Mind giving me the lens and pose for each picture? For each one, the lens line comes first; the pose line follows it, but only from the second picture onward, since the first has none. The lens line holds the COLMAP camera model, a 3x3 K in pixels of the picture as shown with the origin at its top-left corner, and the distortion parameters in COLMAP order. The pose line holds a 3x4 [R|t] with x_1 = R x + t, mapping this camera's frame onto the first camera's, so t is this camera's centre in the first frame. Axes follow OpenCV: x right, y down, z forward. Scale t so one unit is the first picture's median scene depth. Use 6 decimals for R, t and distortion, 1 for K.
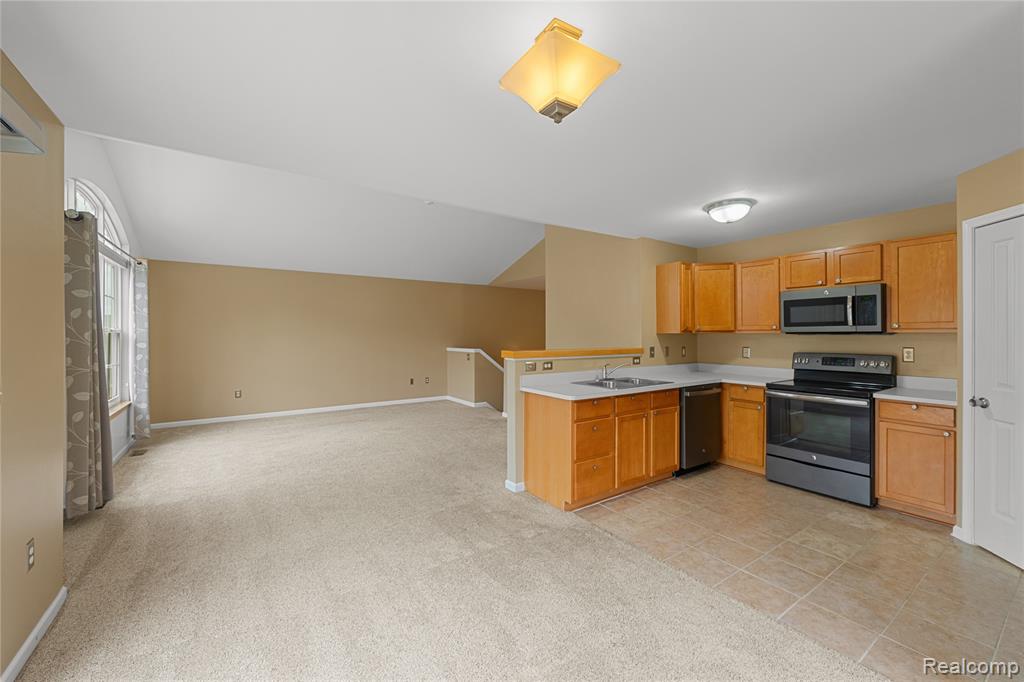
lens RADIAL K [[412.3, 0, 505.7], [0, 412.3, 330.3], [0, 0, 1]] dist [0.001631, -0.001188]
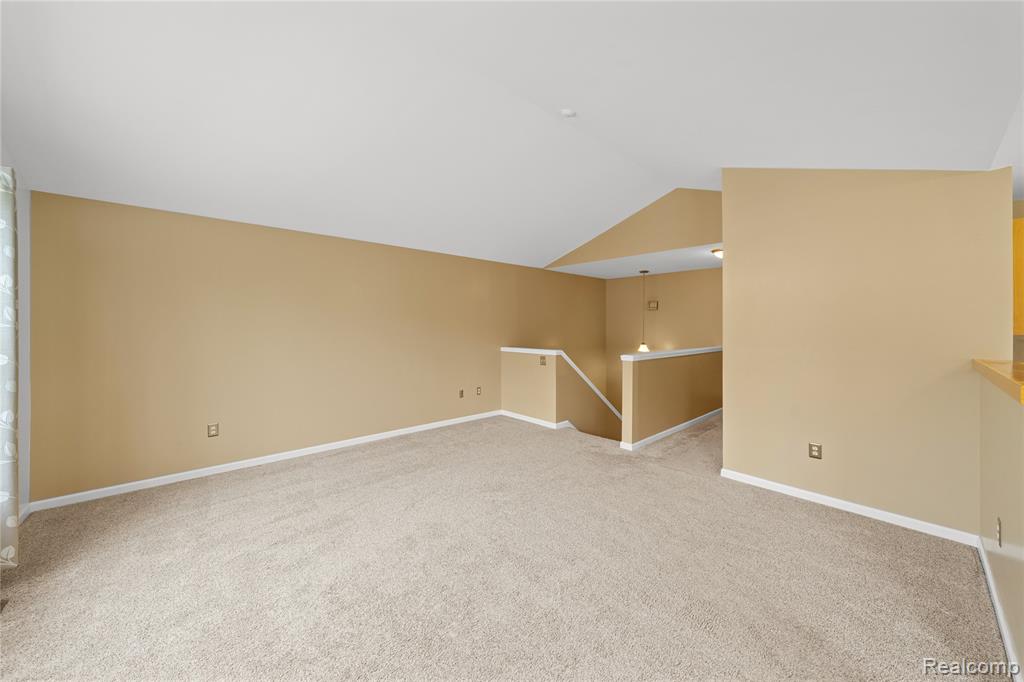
lens RADIAL K [[363.2, 0, 499.0], [0, 363.2, 327.6], [0, 0, 1]] dist [-0.002106, -0.000281]
pose [[0.990796, 0.001582, 0.135352, -0.567297], [-0.003221, 0.999924, 0.011893, -0.008125], [-0.135323, -0.012220, 0.990726, 0.776658]]
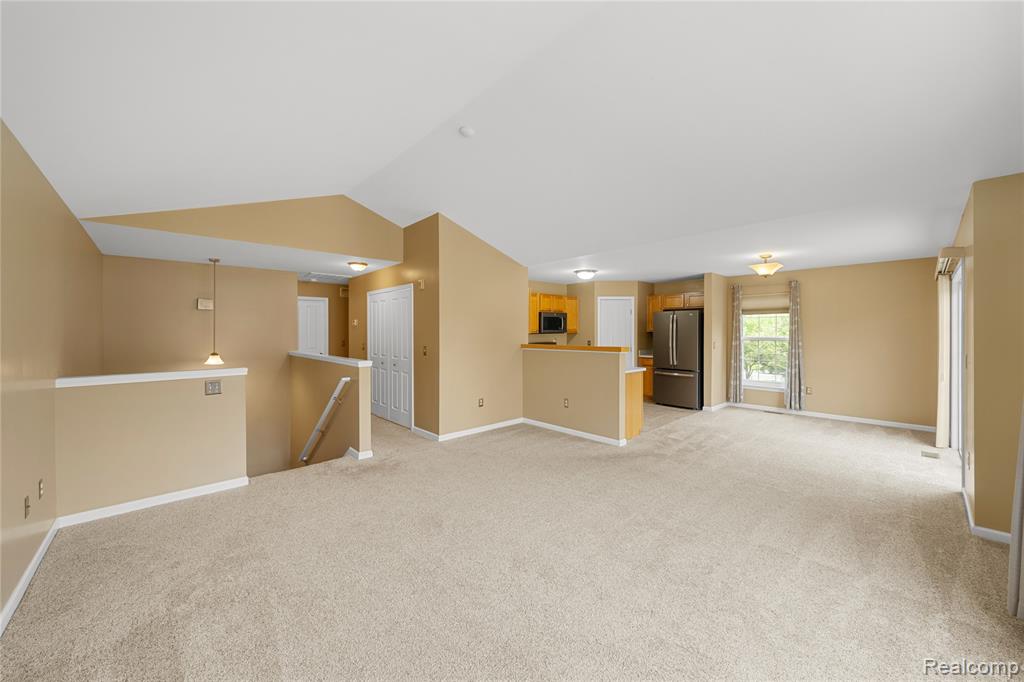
lens RADIAL K [[386.0, 0, 509.8], [0, 386.0, 331.0], [0, 0, 1]] dist [0.002333, -0.001919]
pose [[-0.150260, 0.001905, 0.988645, -1.243425], [-0.003047, 0.999993, -0.002390, 0.001380], [-0.988642, -0.003371, -0.150253, 1.589574]]
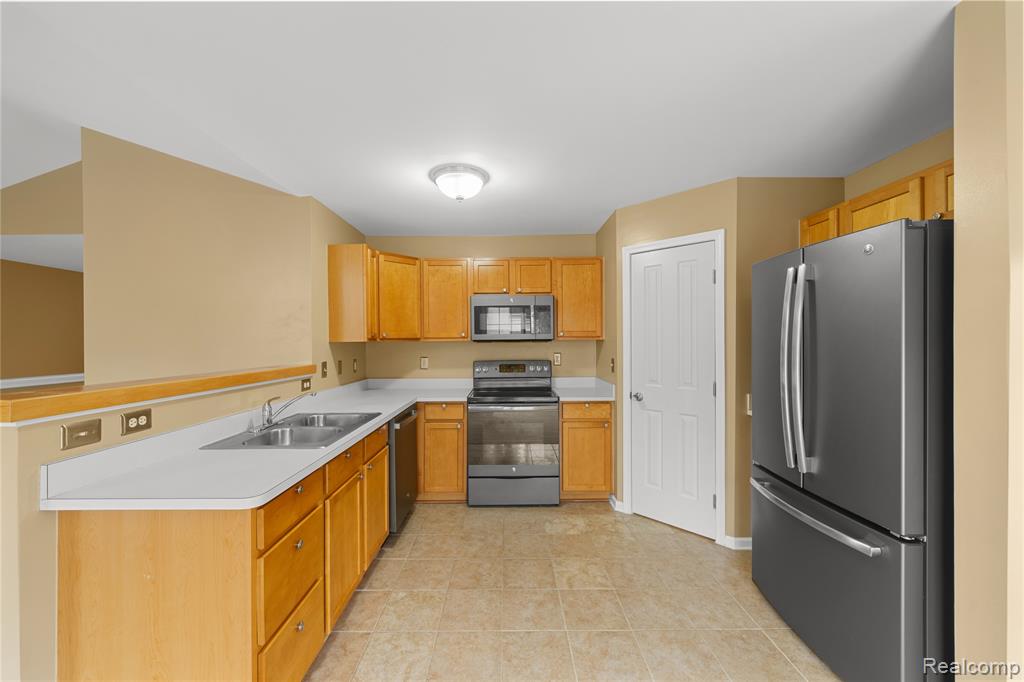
lens RADIAL K [[386.0, 0, 505.8], [0, 386.0, 340.5], [0, 0, 1]] dist [0.002333, -0.001919]
pose [[0.554947, -0.001171, 0.831885, -0.015756], [0.000506, 0.999999, 0.001070, 0.005217], [-0.831886, -0.000172, 0.554947, 0.505263]]
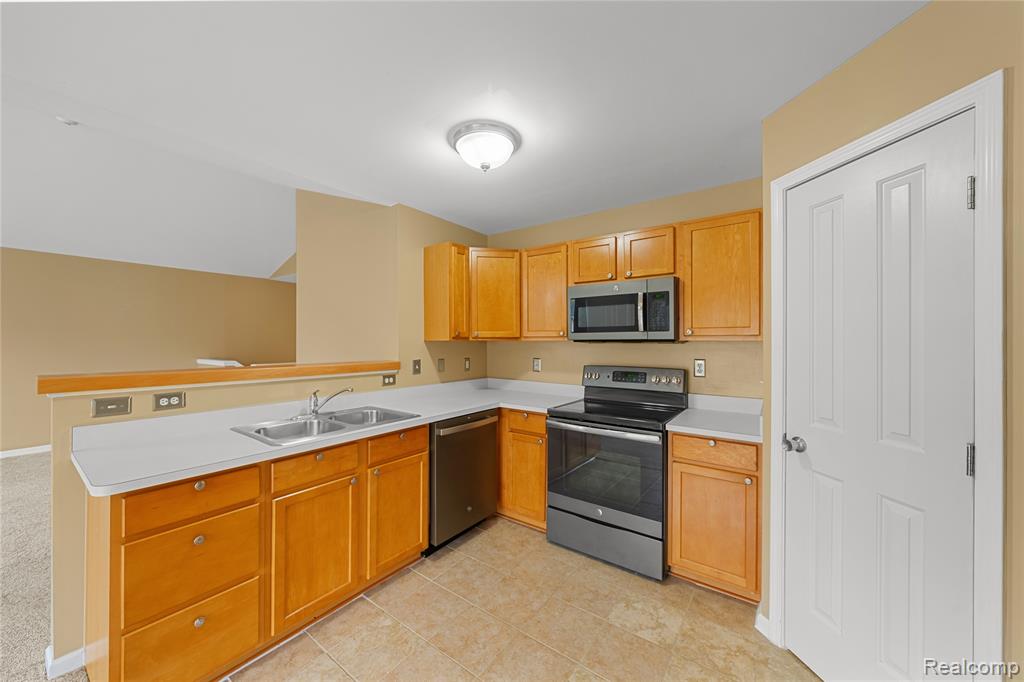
lens RADIAL K [[386.0, 0, 507.9], [0, 386.0, 334.2], [0, 0, 1]] dist [0.002333, -0.001919]
pose [[0.939115, 0.009893, 0.343461, 0.353659], [-0.006650, 0.999922, -0.010616, 0.003094], [-0.343539, 0.007686, 0.939107, 0.408733]]
